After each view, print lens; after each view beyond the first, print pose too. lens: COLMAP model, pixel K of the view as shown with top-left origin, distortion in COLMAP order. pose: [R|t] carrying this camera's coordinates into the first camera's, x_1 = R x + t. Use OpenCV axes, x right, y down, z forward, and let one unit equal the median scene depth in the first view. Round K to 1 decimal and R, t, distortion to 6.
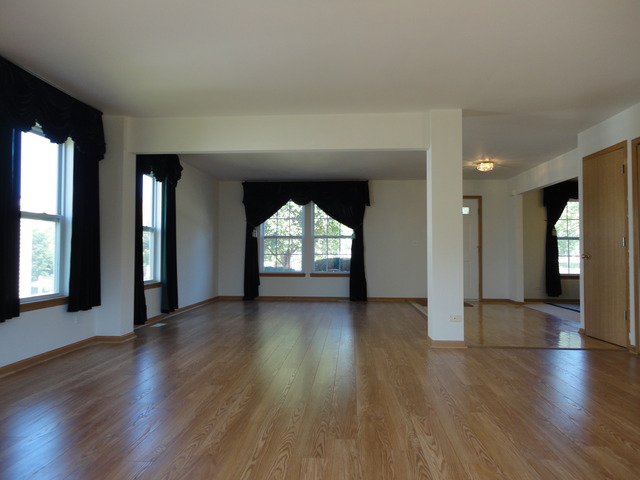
lens RADIAL K [[463.8, 0, 320.0], [0, 463.8, 240.0], [0, 0, 1]] dist [0.005623, 0.004664]
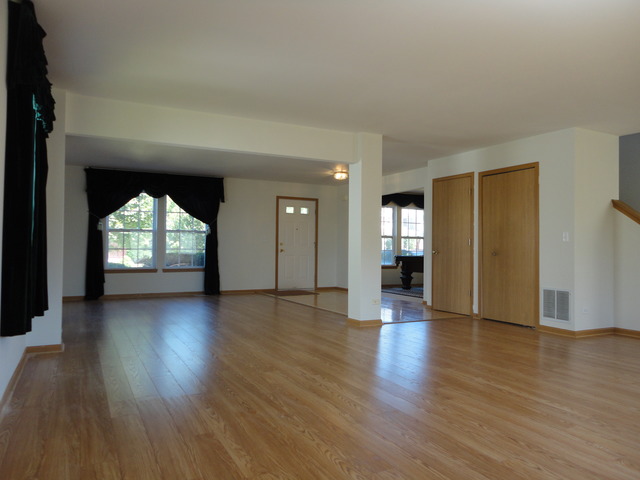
lens RADIAL K [[463.8, 0, 320.0], [0, 463.8, 240.0], [0, 0, 1]] dist [0.005623, 0.004664]
pose [[0.858927, 0.011688, 0.511964, -0.238034], [-0.019503, 0.999761, 0.009896, -0.003846], [-0.511726, -0.018485, 0.858950, 0.002024]]
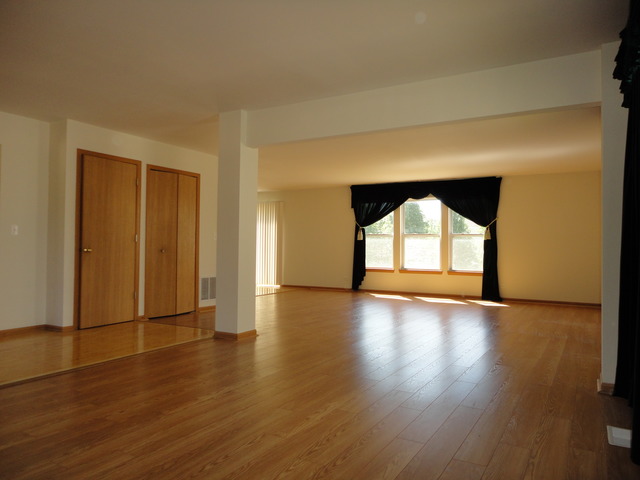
lens RADIAL K [[463.8, 0, 320.0], [0, 463.8, 240.0], [0, 0, 1]] dist [0.005623, 0.004664]
pose [[-0.884190, -0.003878, 0.467112, -0.197724], [-0.024132, 0.999009, -0.037387, 0.022208], [-0.466505, -0.044329, -0.883407, 0.939168]]
